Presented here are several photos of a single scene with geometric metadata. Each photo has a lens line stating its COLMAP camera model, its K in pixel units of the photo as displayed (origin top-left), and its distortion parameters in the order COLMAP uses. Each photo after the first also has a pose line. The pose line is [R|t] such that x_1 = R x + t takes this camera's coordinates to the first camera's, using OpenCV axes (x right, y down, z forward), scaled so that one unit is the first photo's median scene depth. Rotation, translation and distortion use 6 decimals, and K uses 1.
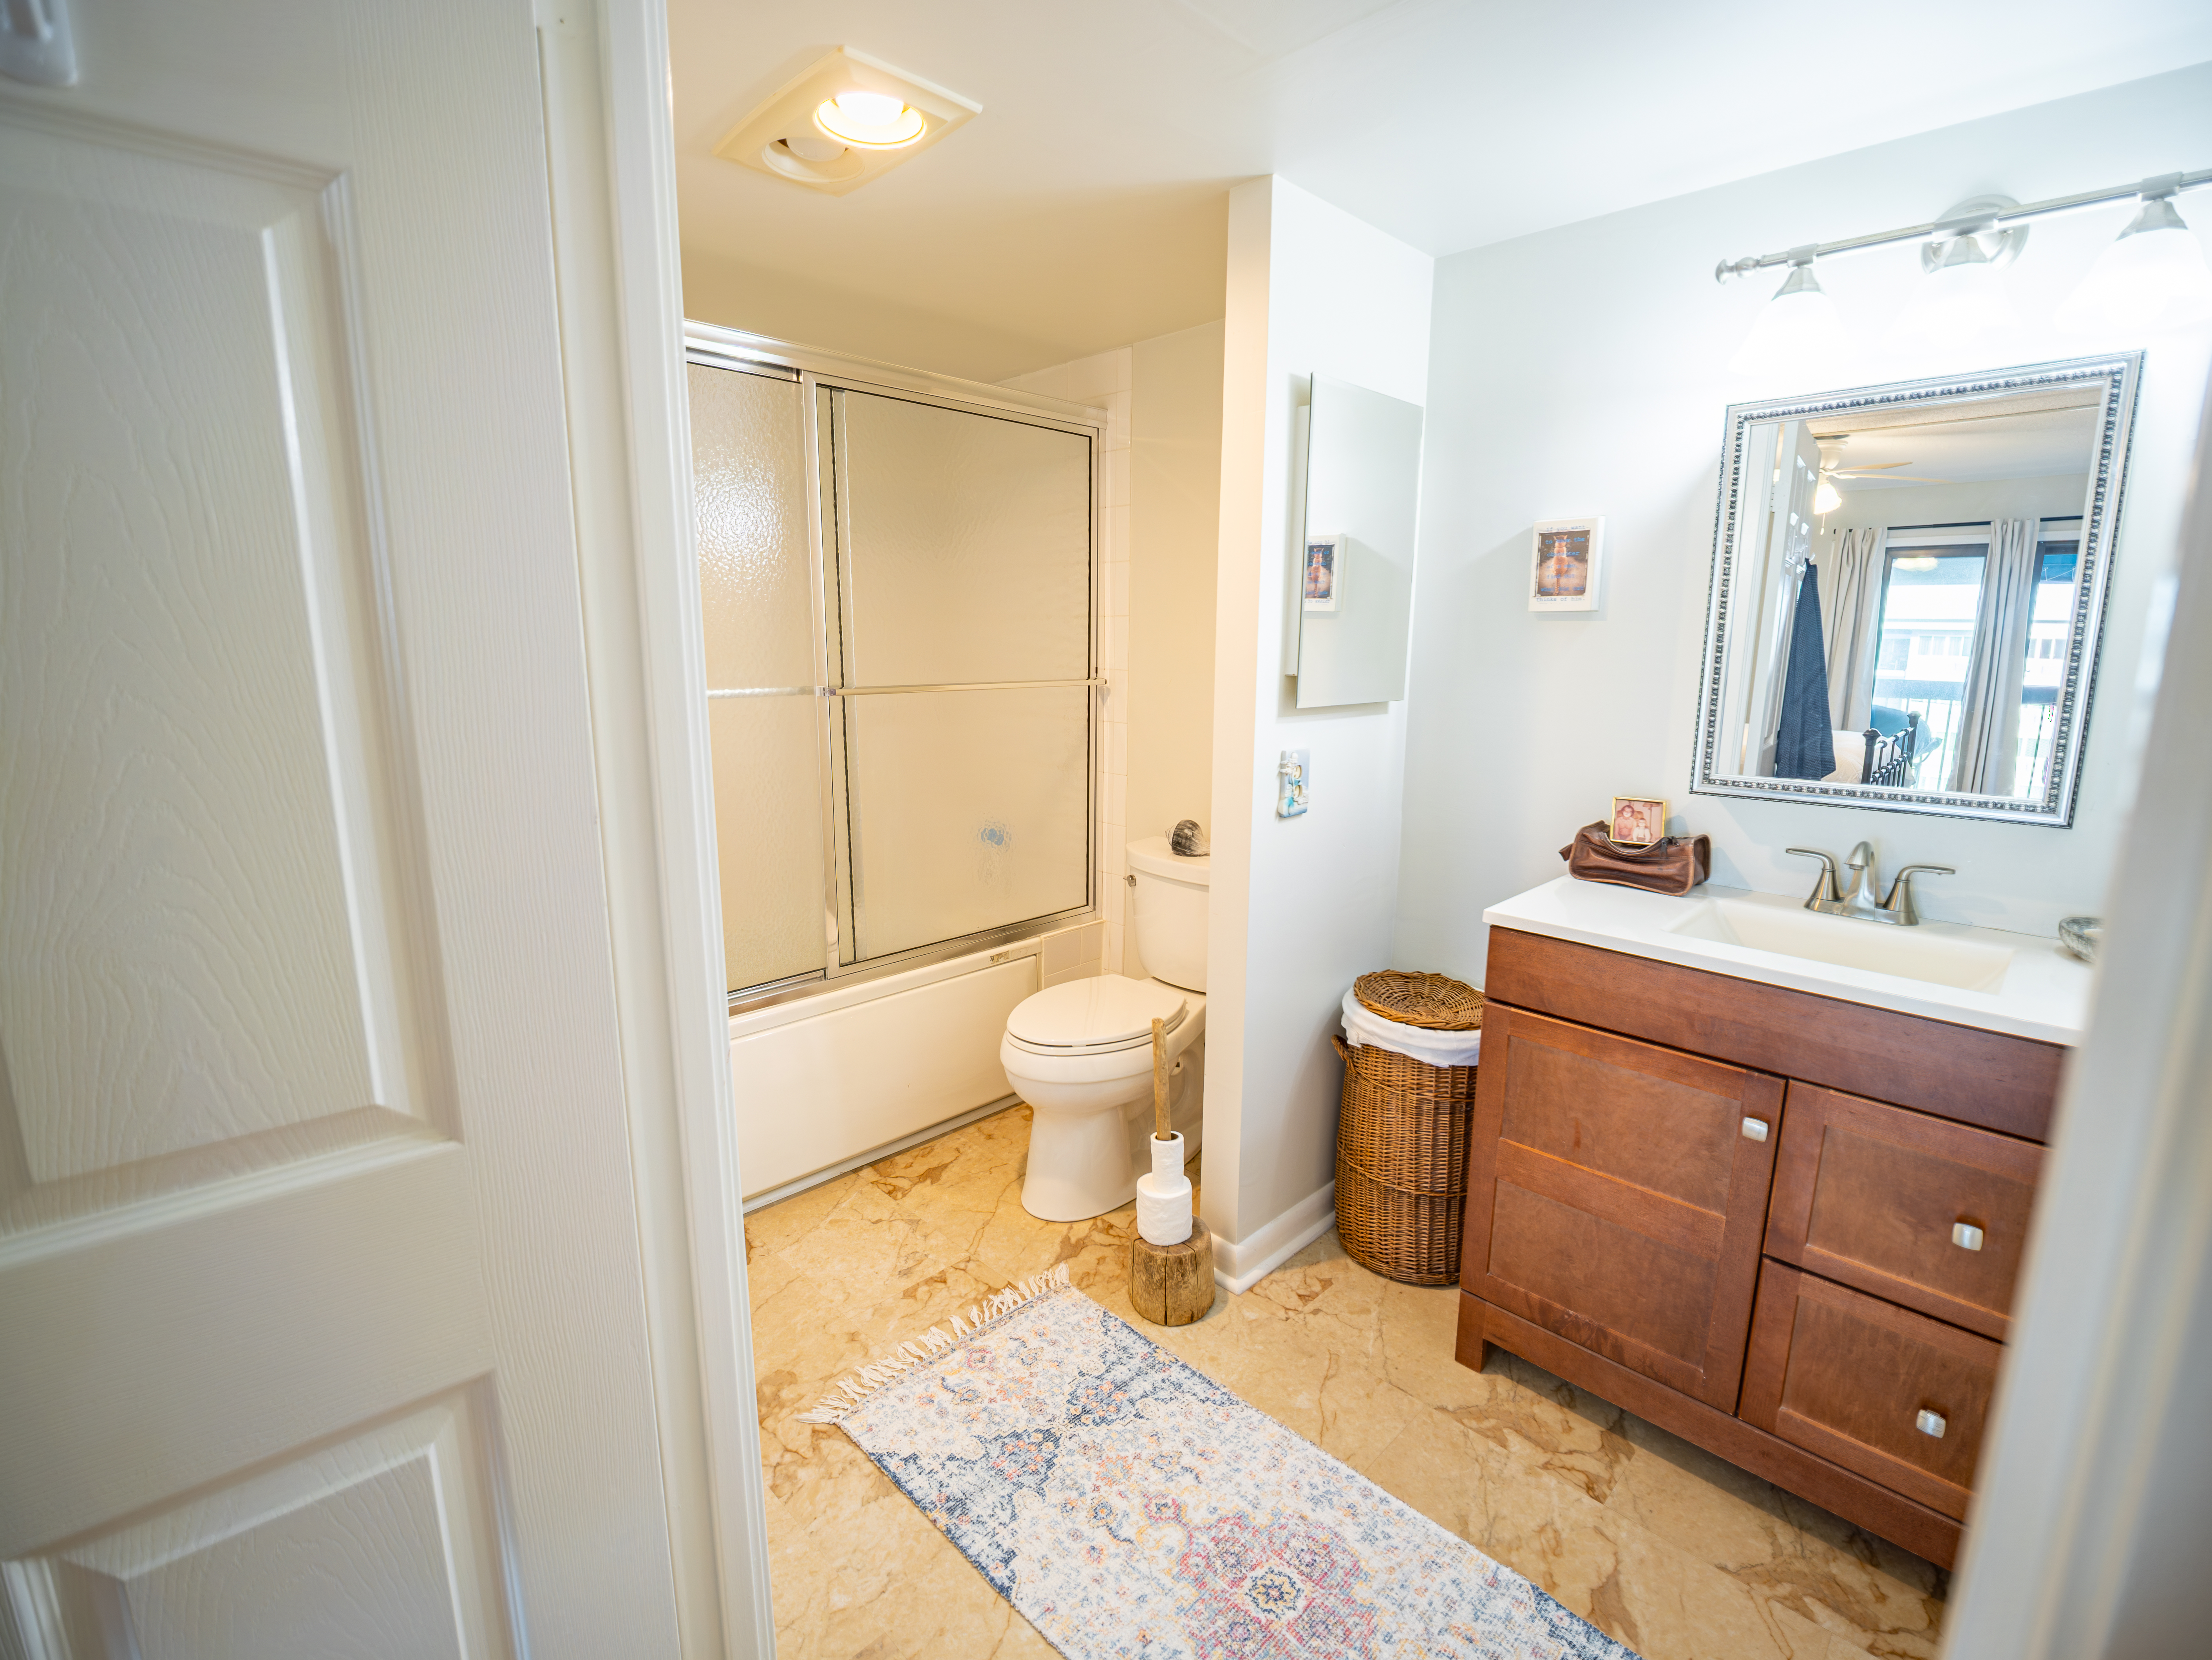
lens RADIAL K [[1010.2, 0, 1107.4], [0, 1010.2, 837.4], [0, 0, 1]] dist [-0.017974, -0.000348]
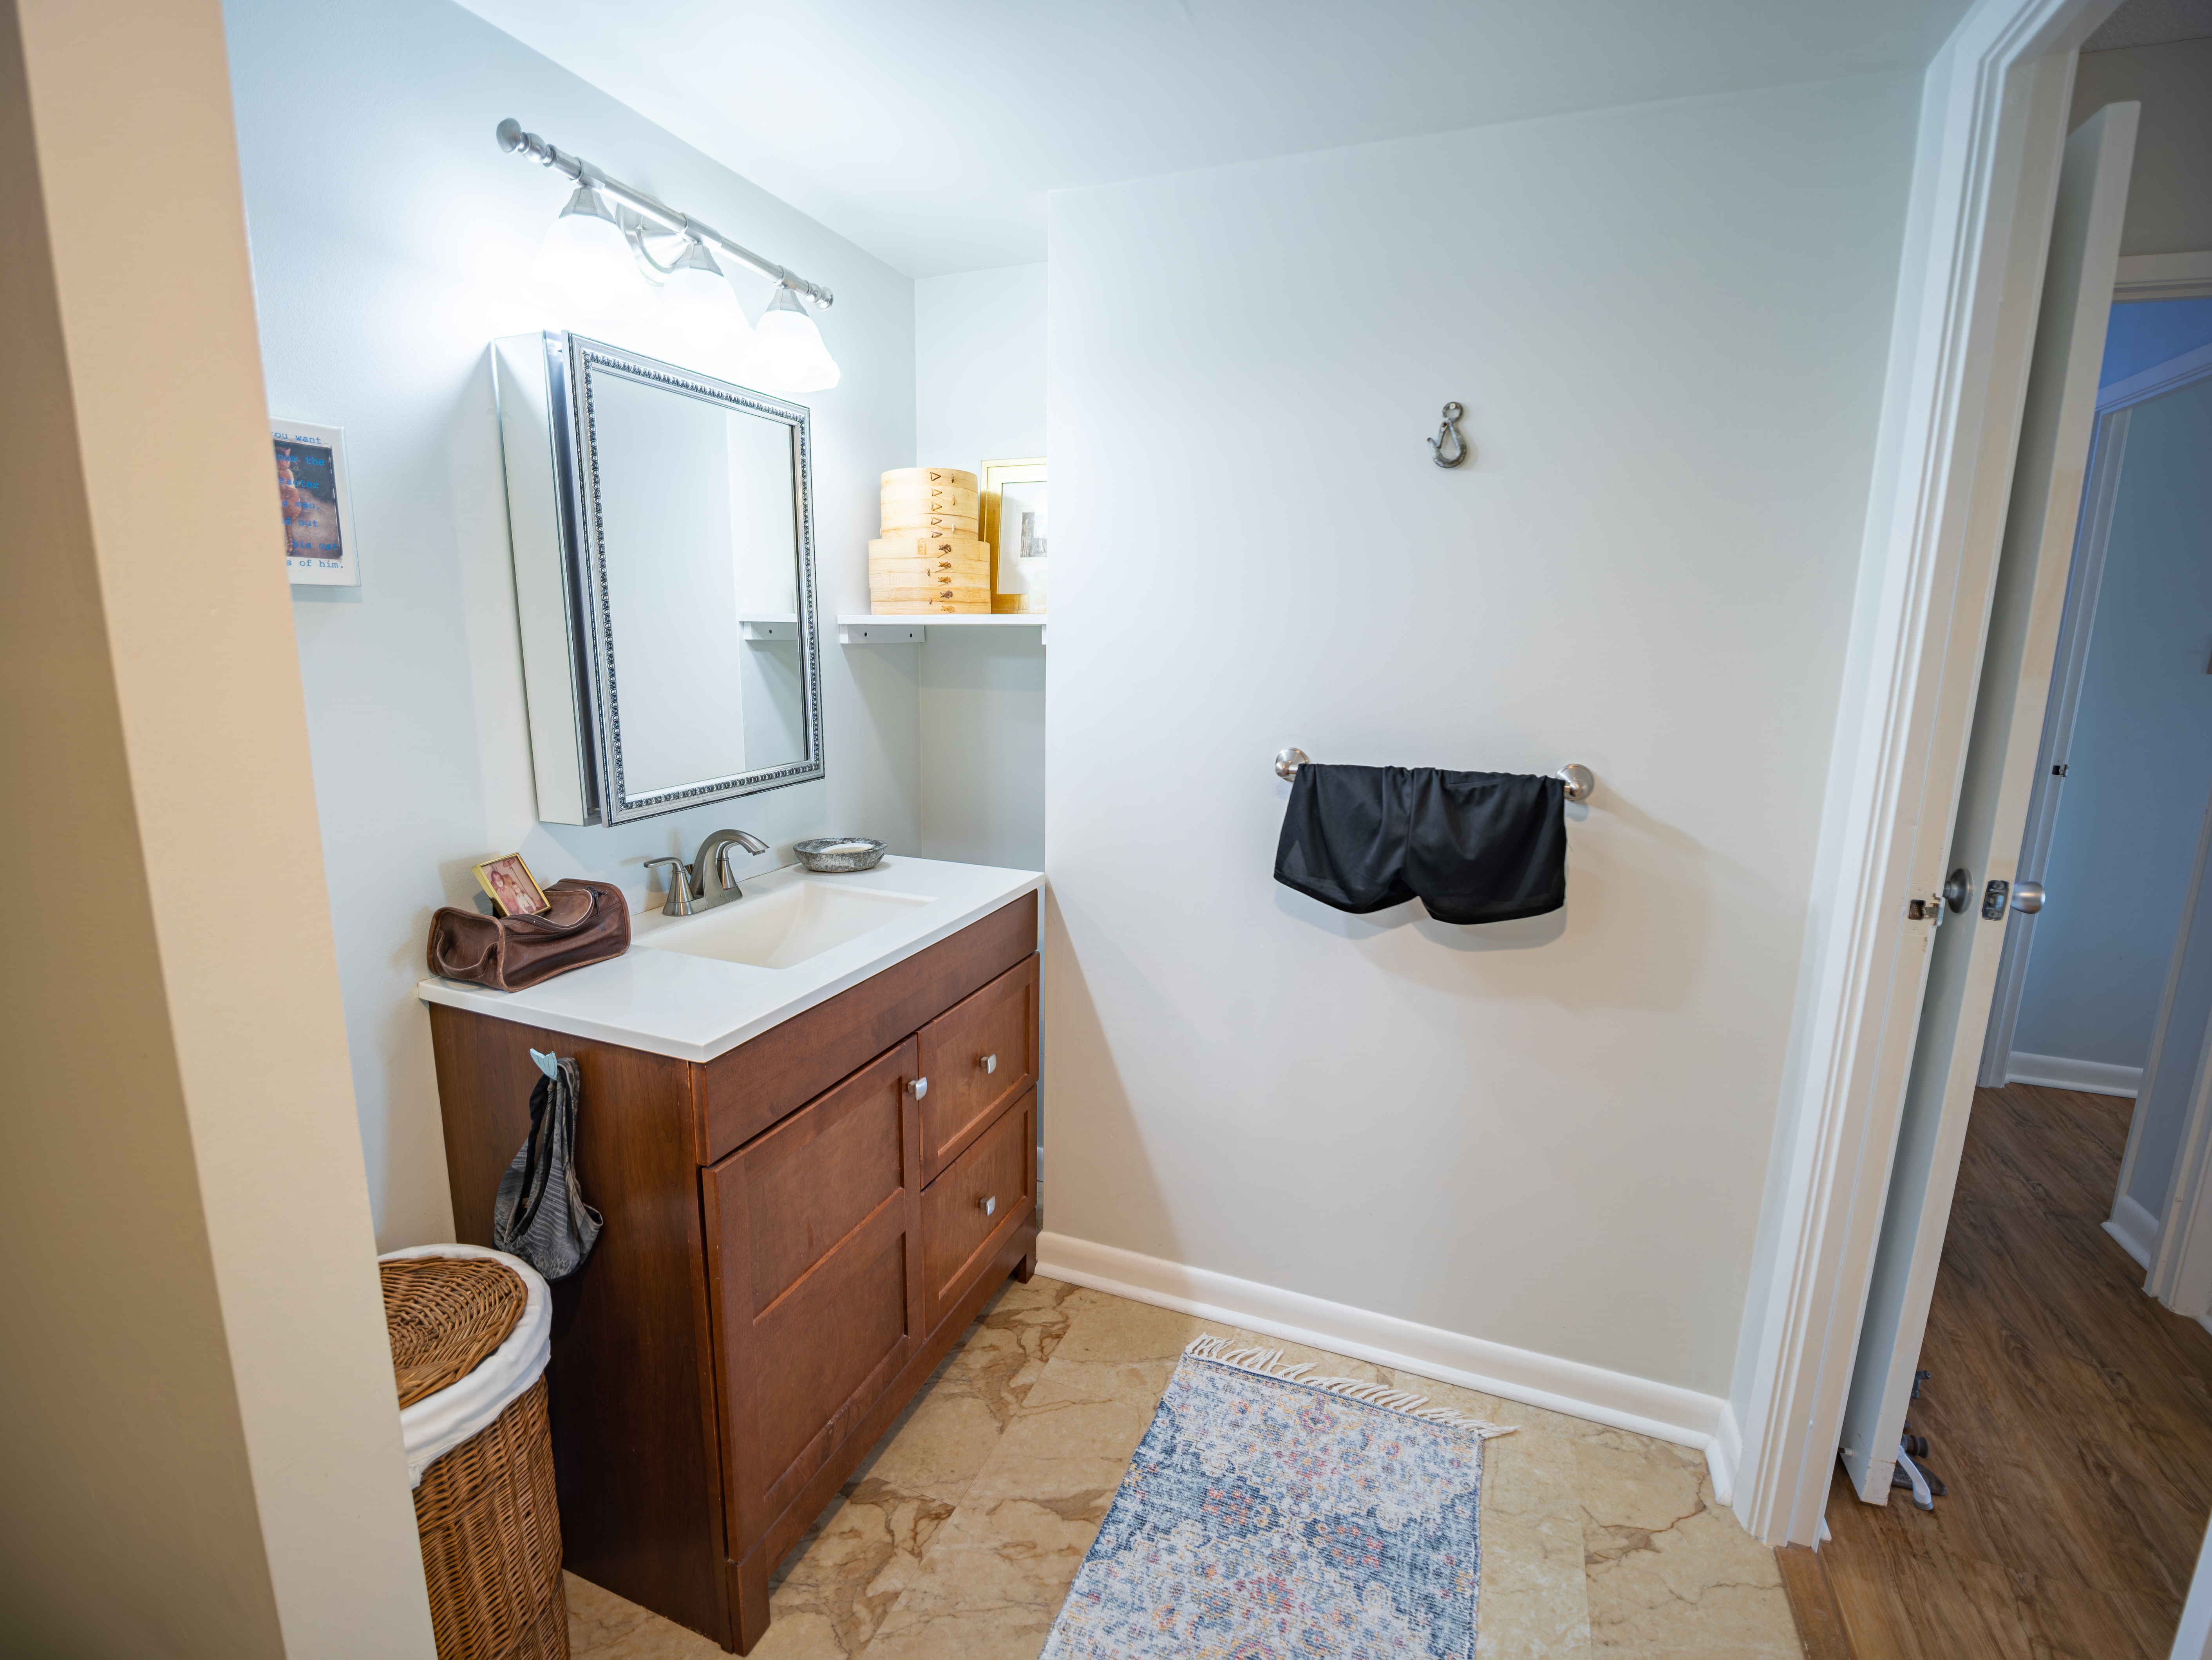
lens RADIAL K [[1010.2, 0, 1114.7], [0, 1010.2, 814.1], [0, 0, 1]] dist [-0.017974, -0.000348]
pose [[-0.407321, -0.183318, 0.894698, -0.260522], [0.151615, 0.952481, 0.264182, -0.178995], [-0.900612, 0.243257, -0.360172, 0.814129]]
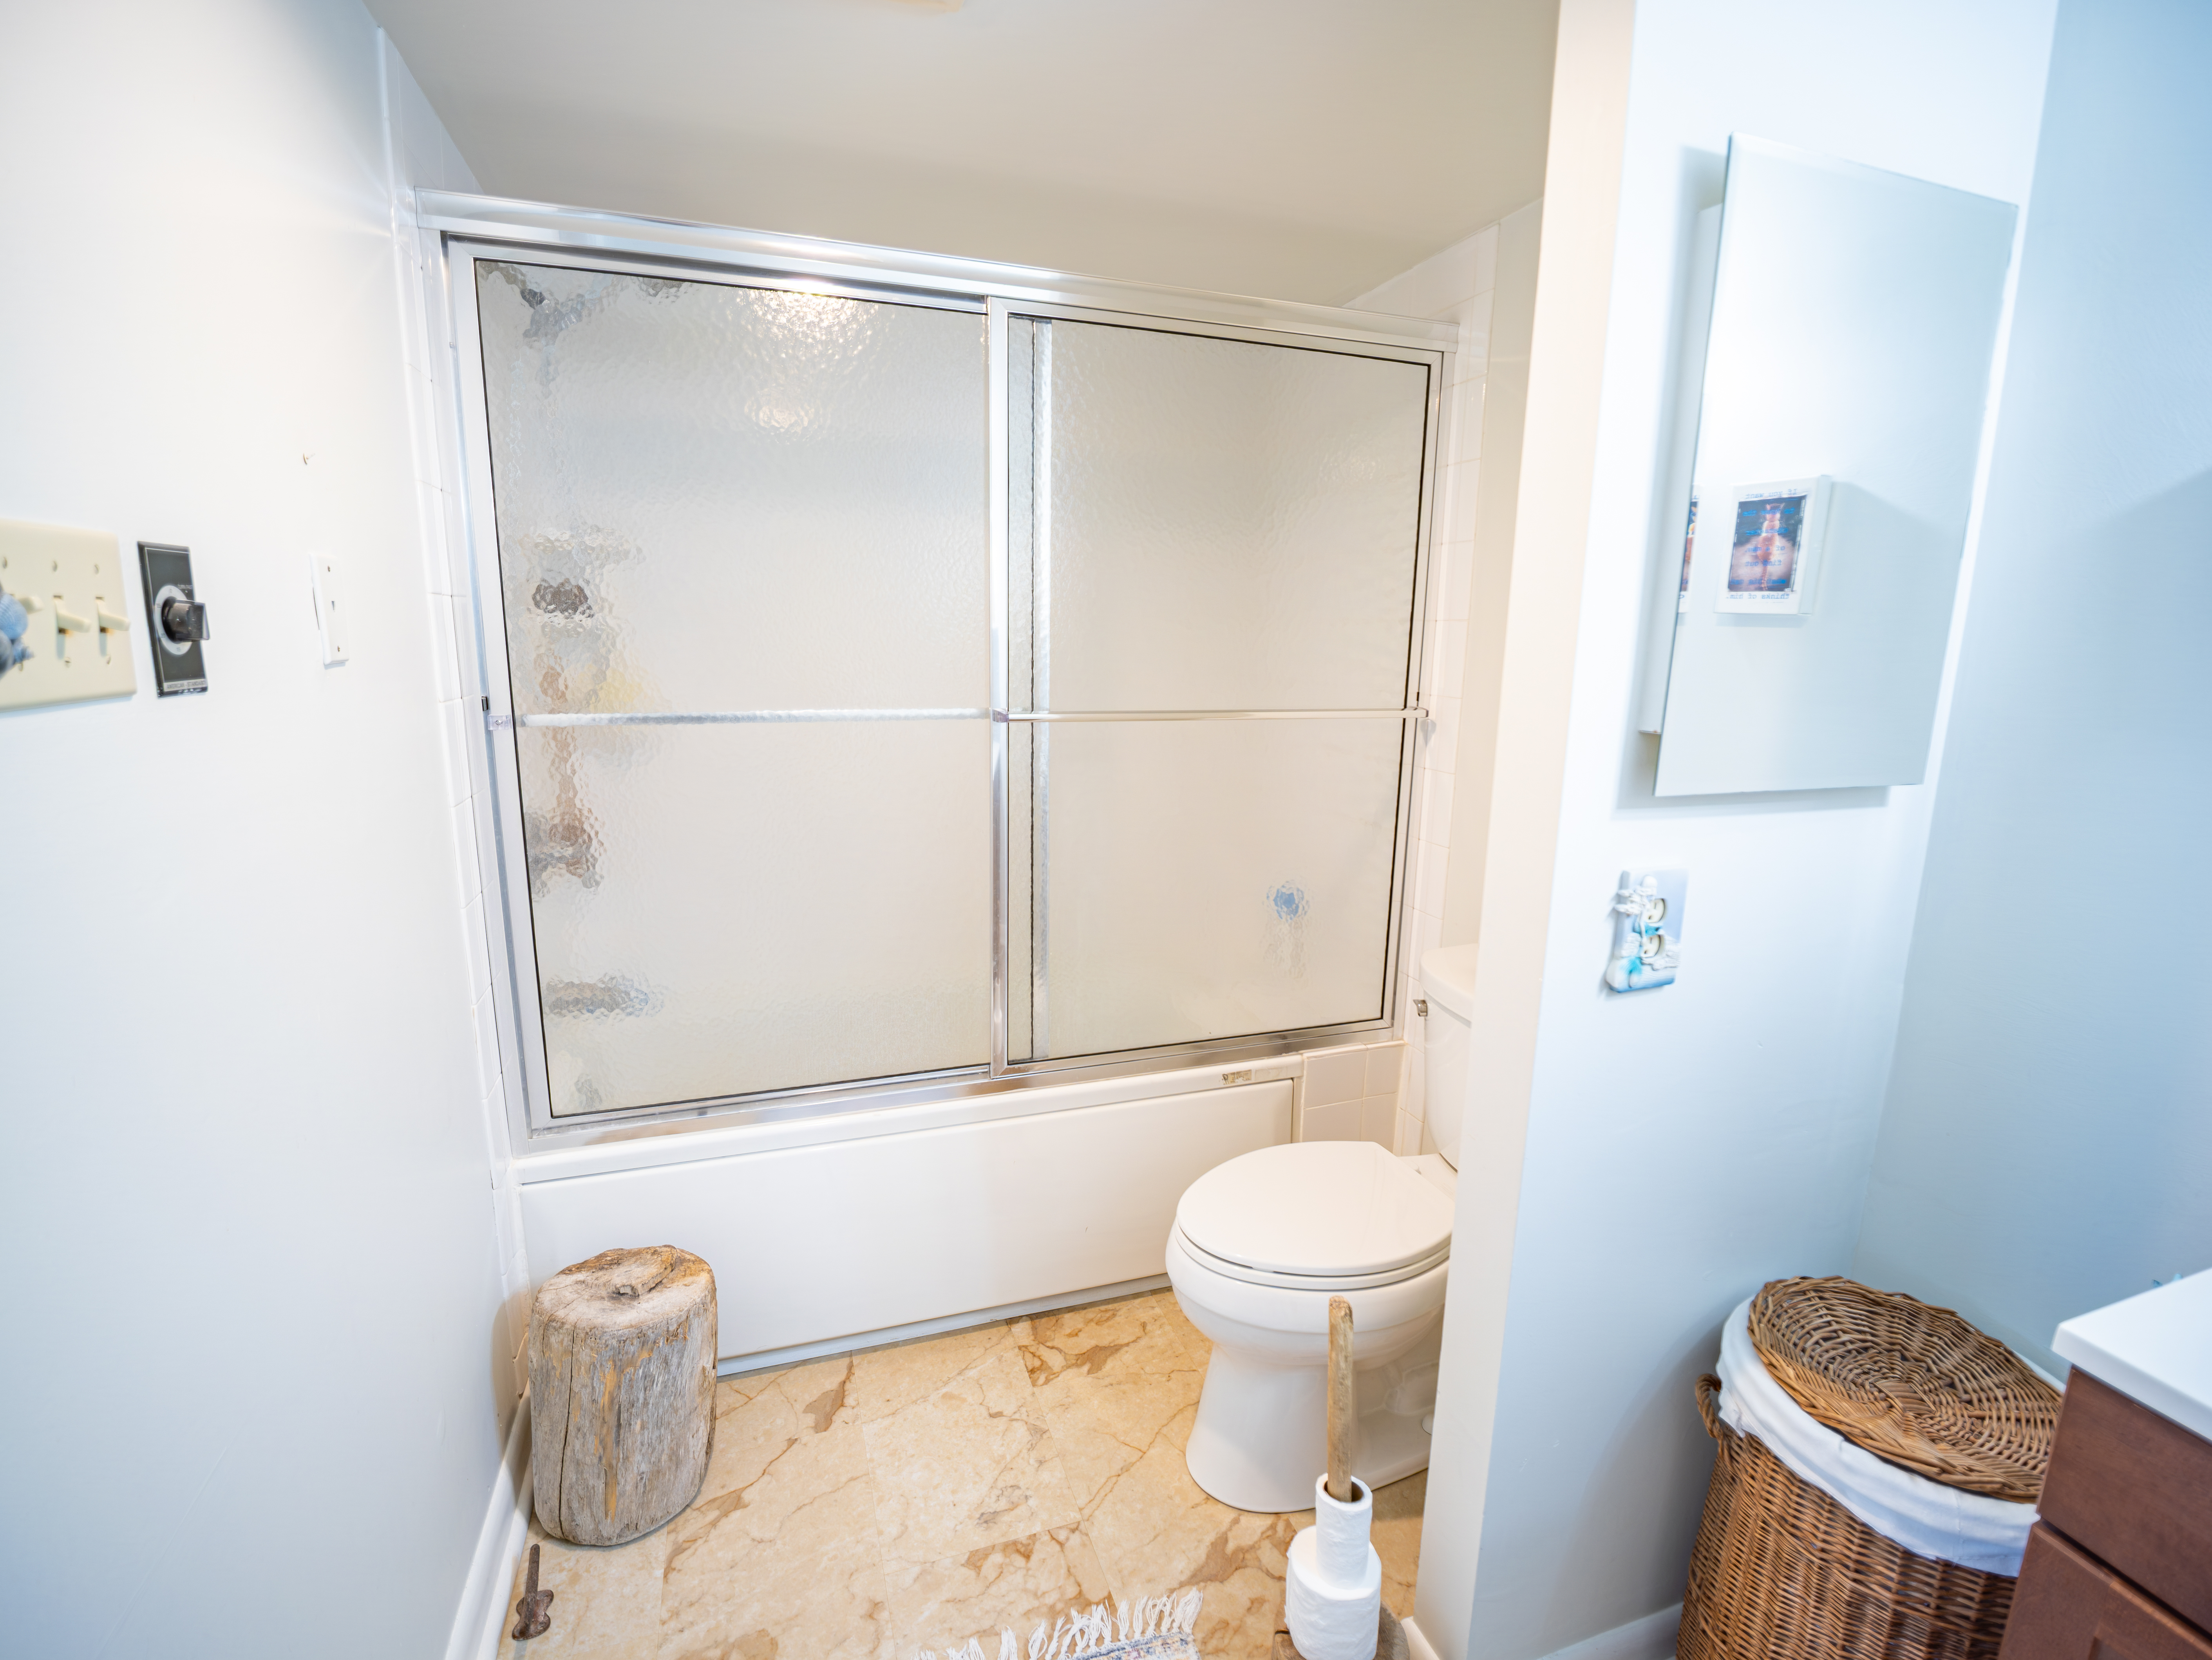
lens RADIAL K [[1010.2, 0, 1109.0], [0, 1010.2, 831.3], [0, 0, 1]] dist [-0.017974, -0.000348]
pose [[0.900007, 0.092731, -0.425898, 0.148692], [-0.097070, 0.995210, 0.011561, -0.084076], [0.424930, 0.030937, 0.904697, 0.386733]]
